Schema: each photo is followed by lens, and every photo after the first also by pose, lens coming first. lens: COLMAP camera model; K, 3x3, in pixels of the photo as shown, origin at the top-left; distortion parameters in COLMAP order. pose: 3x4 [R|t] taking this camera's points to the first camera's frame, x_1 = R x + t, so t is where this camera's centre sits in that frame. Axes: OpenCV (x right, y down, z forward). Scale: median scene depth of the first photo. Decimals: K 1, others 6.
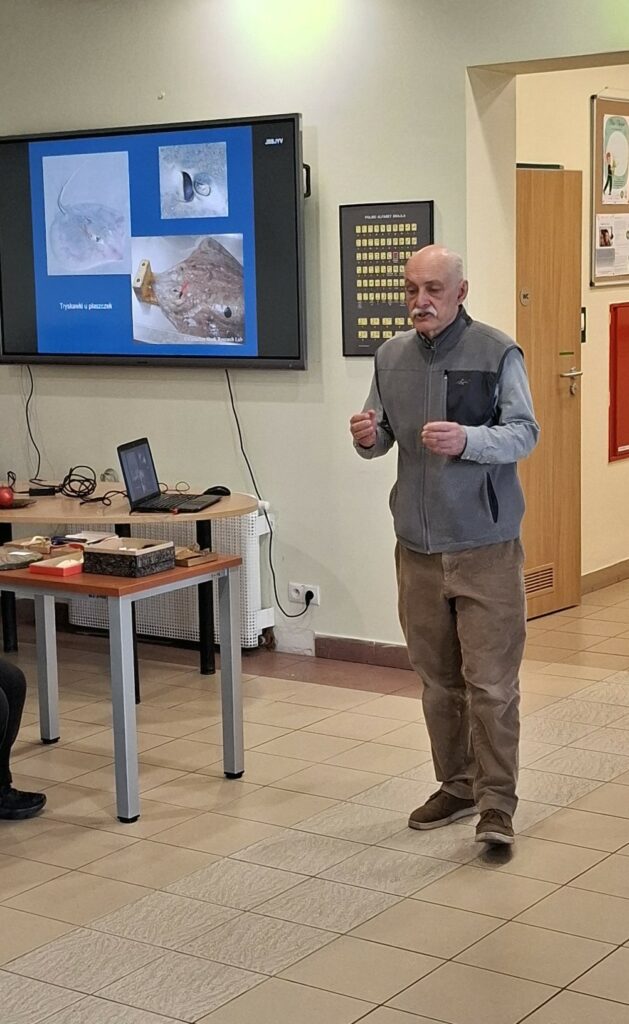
lens RADIAL K [[1777.1, 0, 314.4], [0, 1777.1, 513.0], [0, 0, 1]] dist [-0.041916, 0.000000]
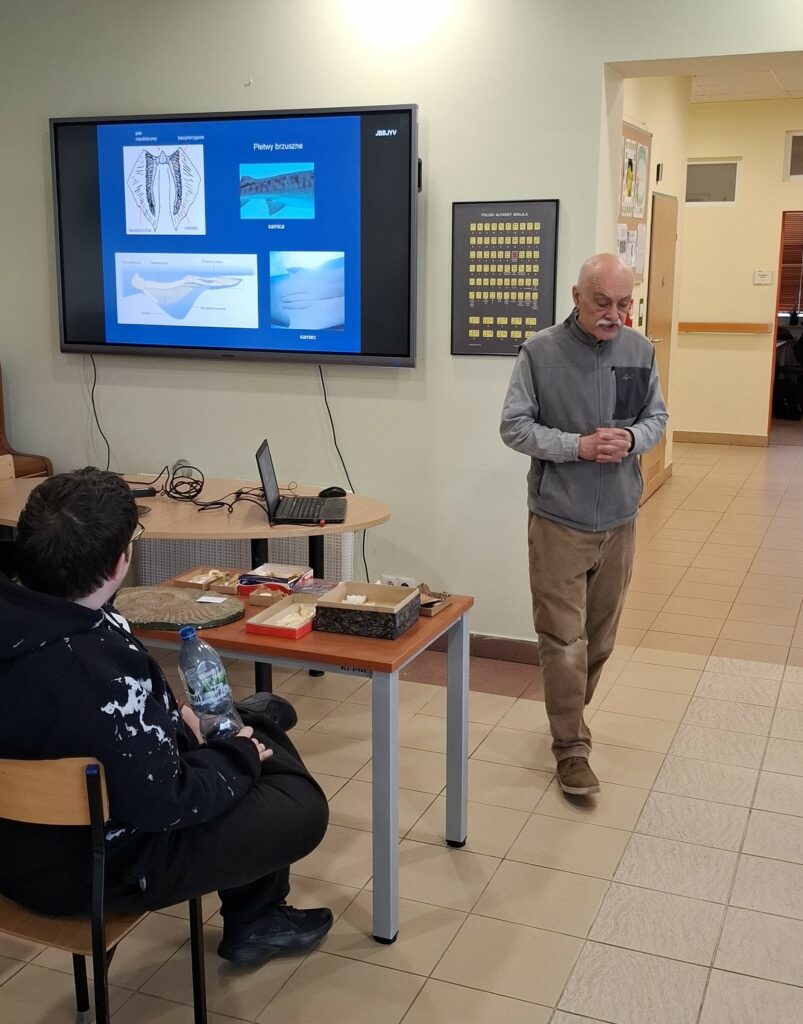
lens RADIAL K [[1177.2, 0, 406.4], [0, 1177.2, 467.7], [0, 0, 1]] dist [0.024125, 0.000000]
pose [[0.972639, -0.009141, 0.232141, -0.165993], [0.003122, 0.999650, 0.026286, -0.042631], [-0.232300, -0.024842, 0.972327, 0.364684]]
